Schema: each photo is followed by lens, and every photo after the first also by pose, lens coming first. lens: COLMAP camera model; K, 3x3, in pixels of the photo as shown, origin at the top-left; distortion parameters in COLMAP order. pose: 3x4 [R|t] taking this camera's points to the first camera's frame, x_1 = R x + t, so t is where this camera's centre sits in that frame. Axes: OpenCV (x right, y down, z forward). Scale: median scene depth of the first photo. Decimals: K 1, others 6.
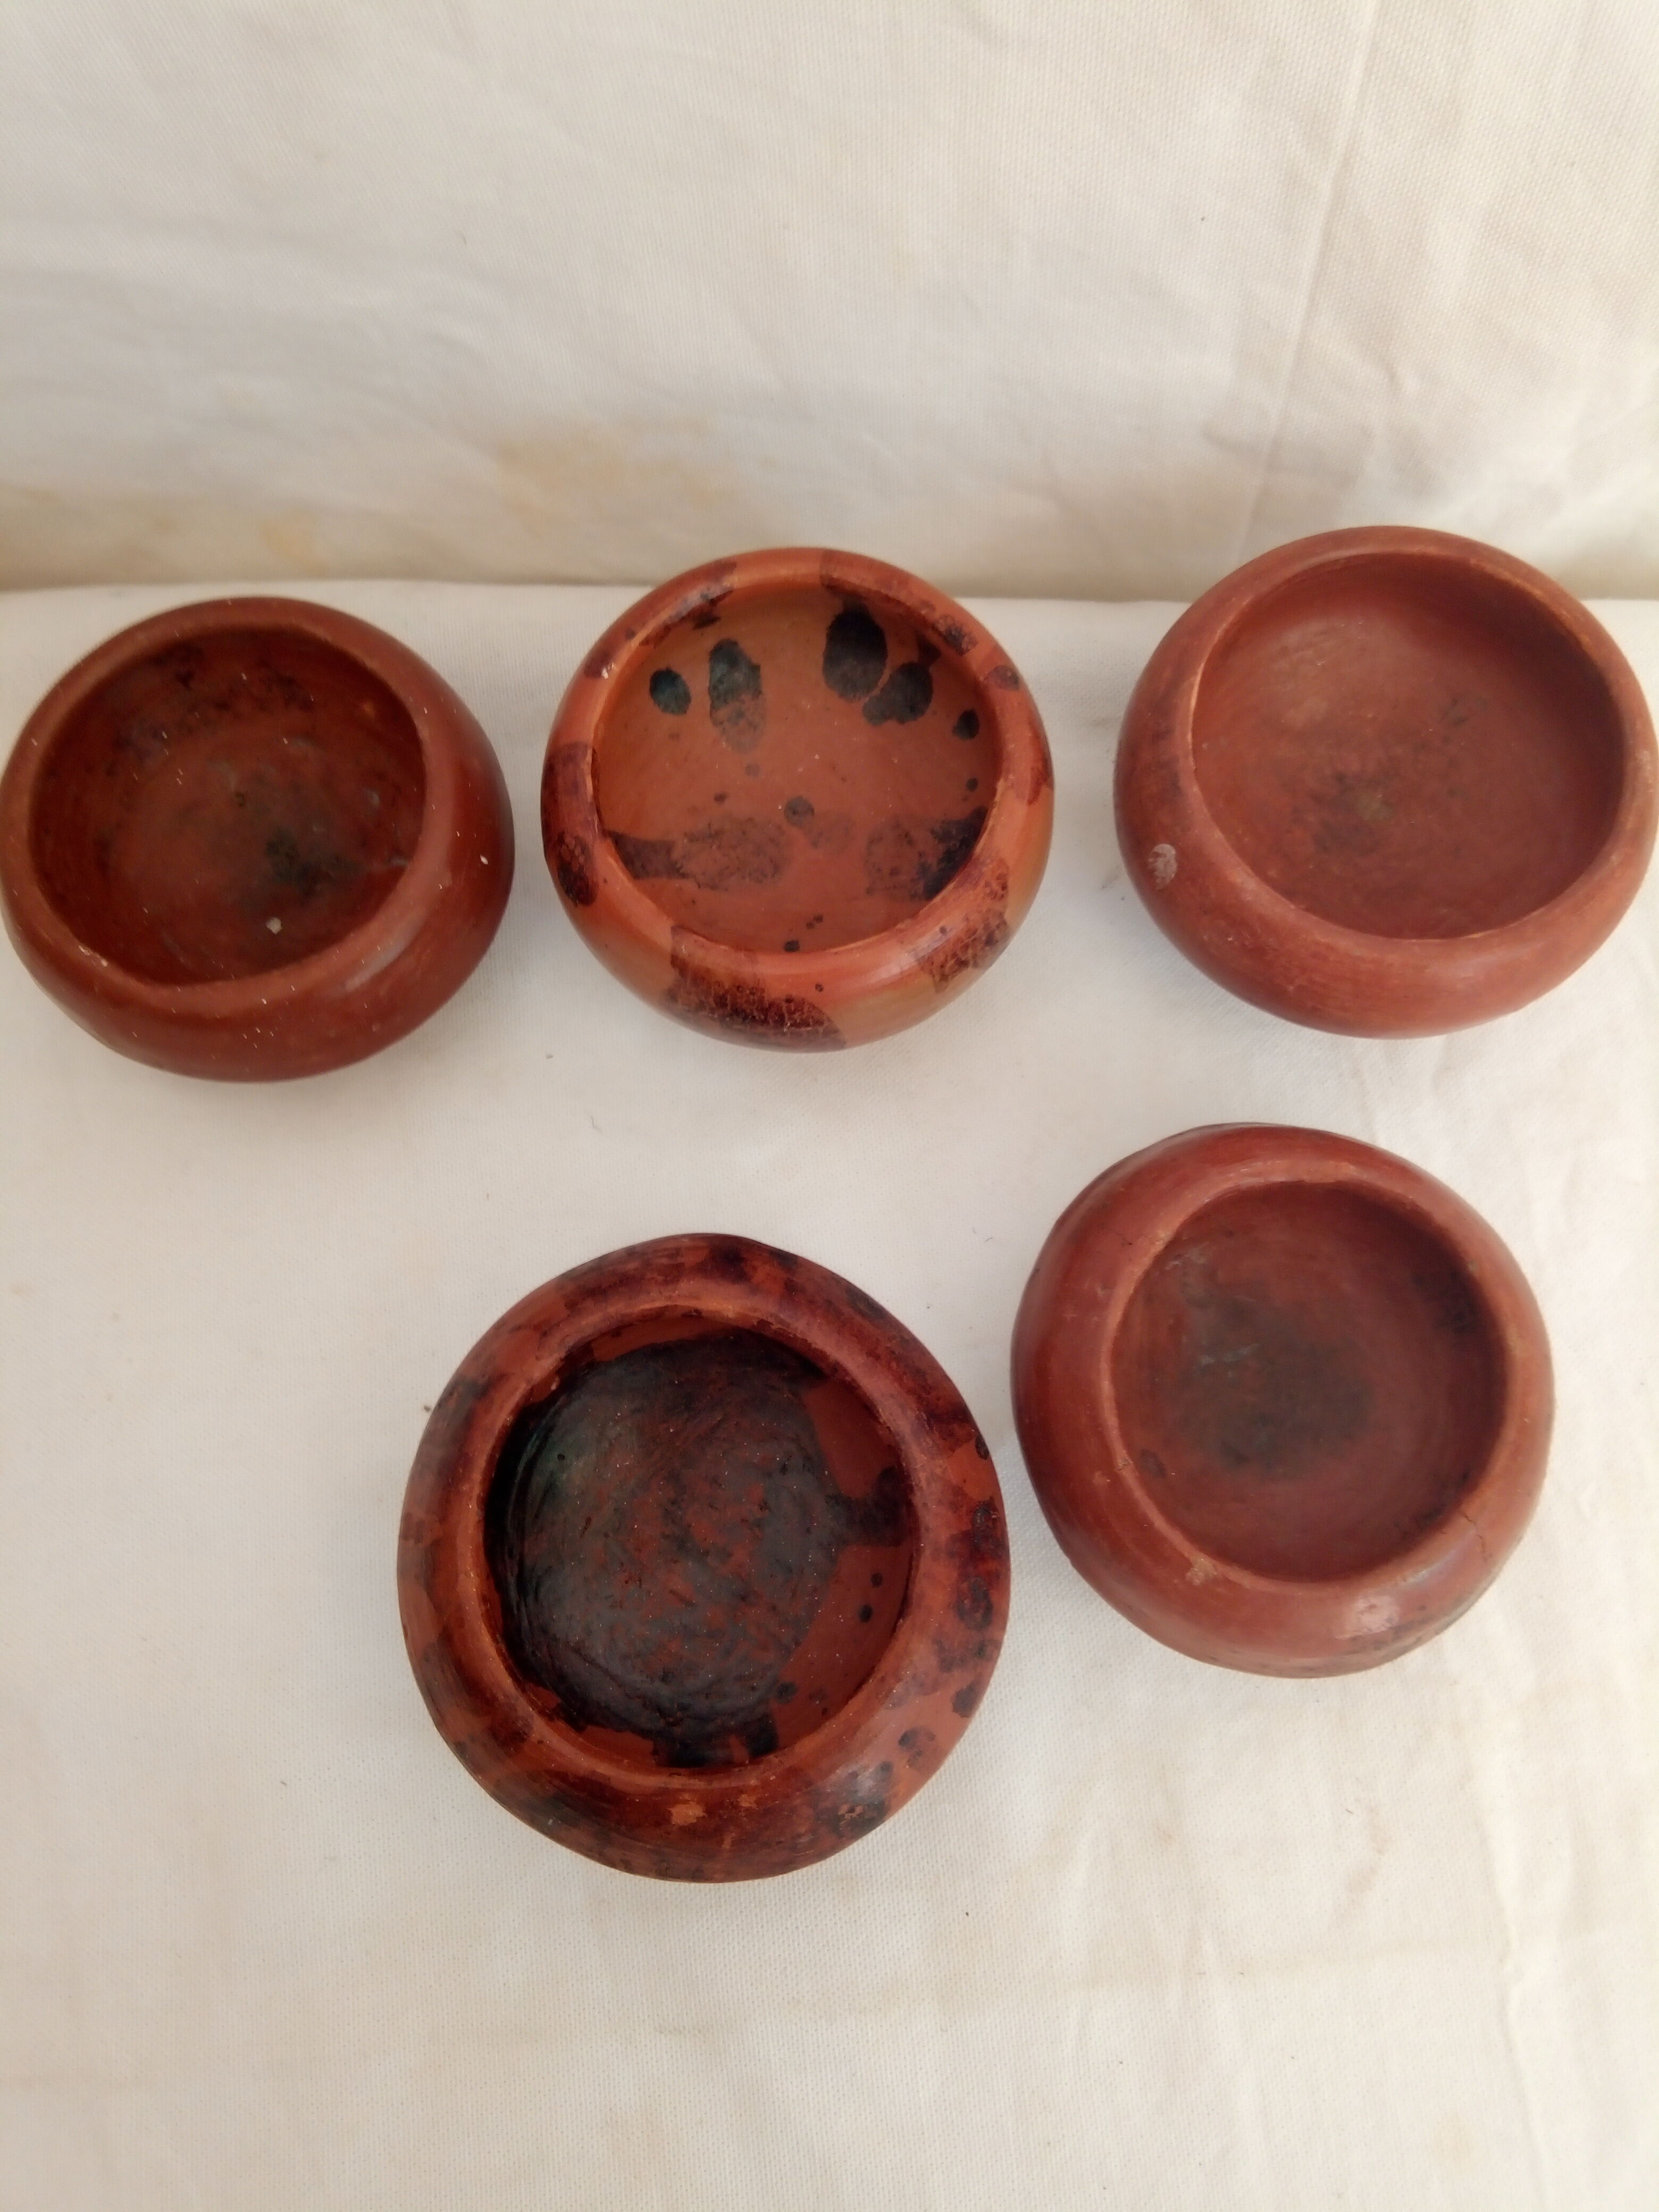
lens RADIAL K [[1879.4, 0, 829.5], [0, 1879.4, 1106.0], [0, 0, 1]] dist [0.097207, -0.000146]
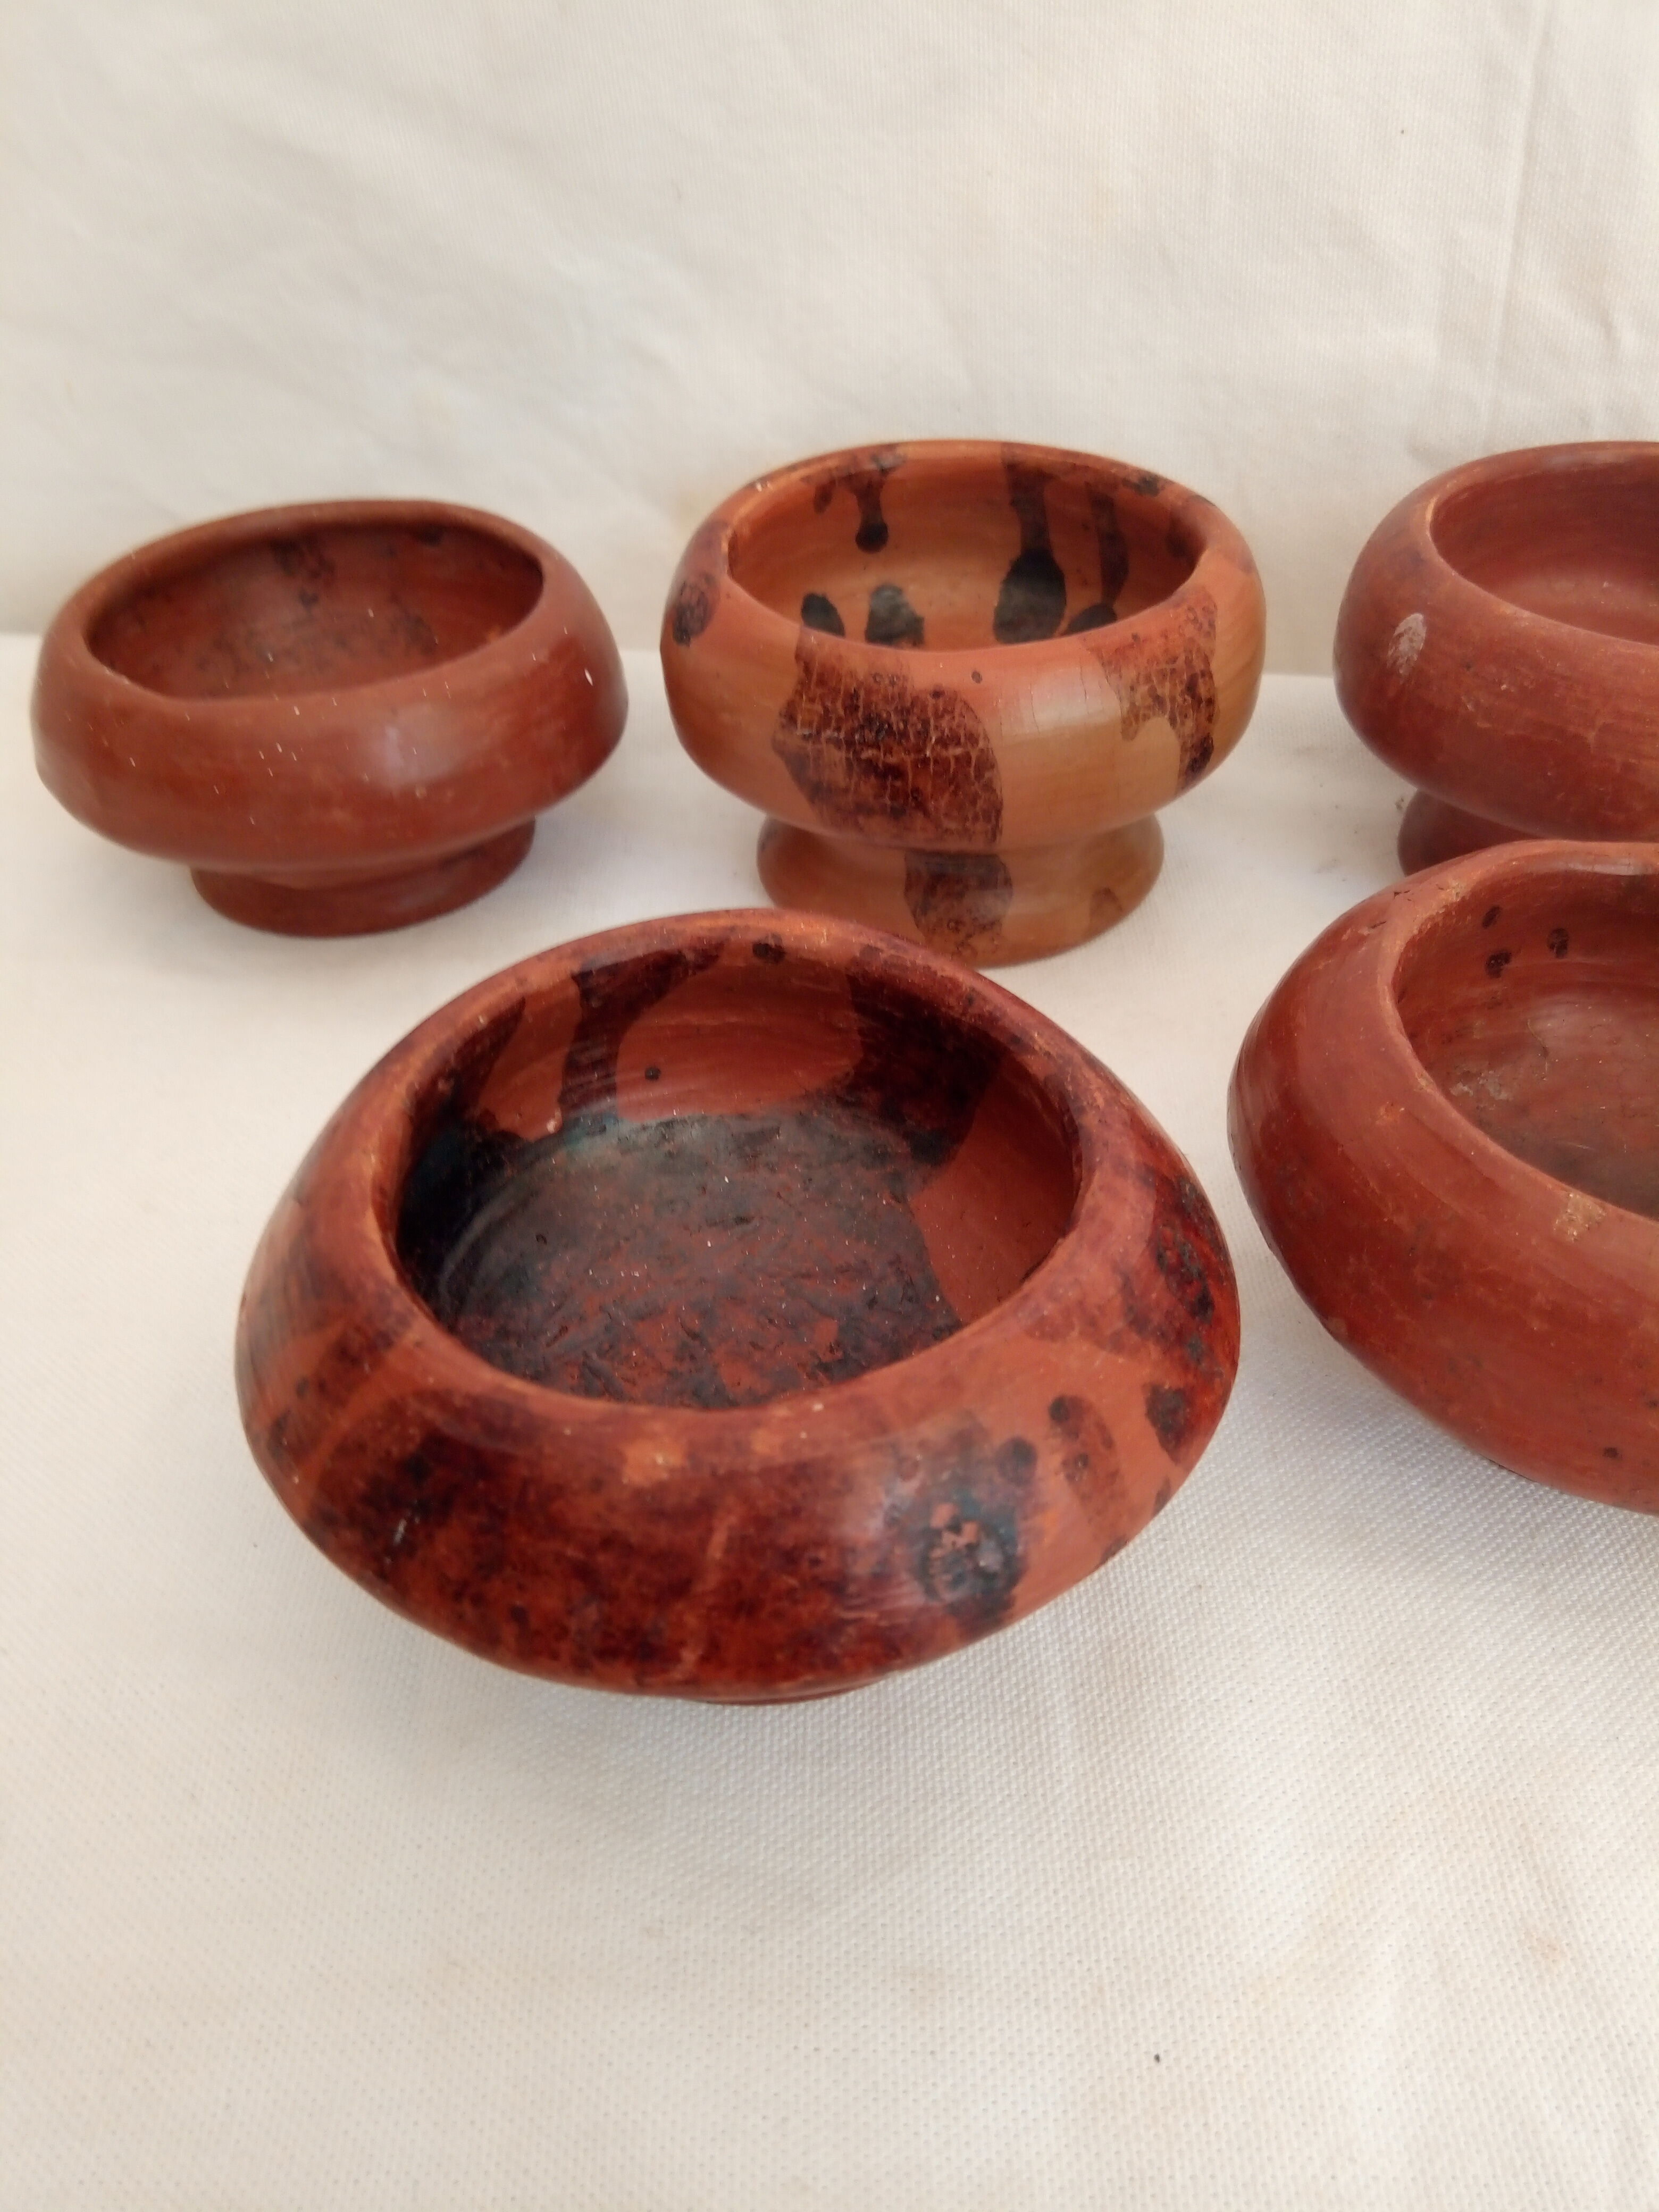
lens RADIAL K [[1830.2, 0, 829.5], [0, 1830.2, 1106.0], [0, 0, 1]] dist [0.069224, -0.058675]
pose [[0.993866, 0.067138, -0.087879, 0.012790], [-0.105939, 0.806016, -0.582336, 0.535971], [0.031735, 0.588074, 0.808184, 0.475460]]
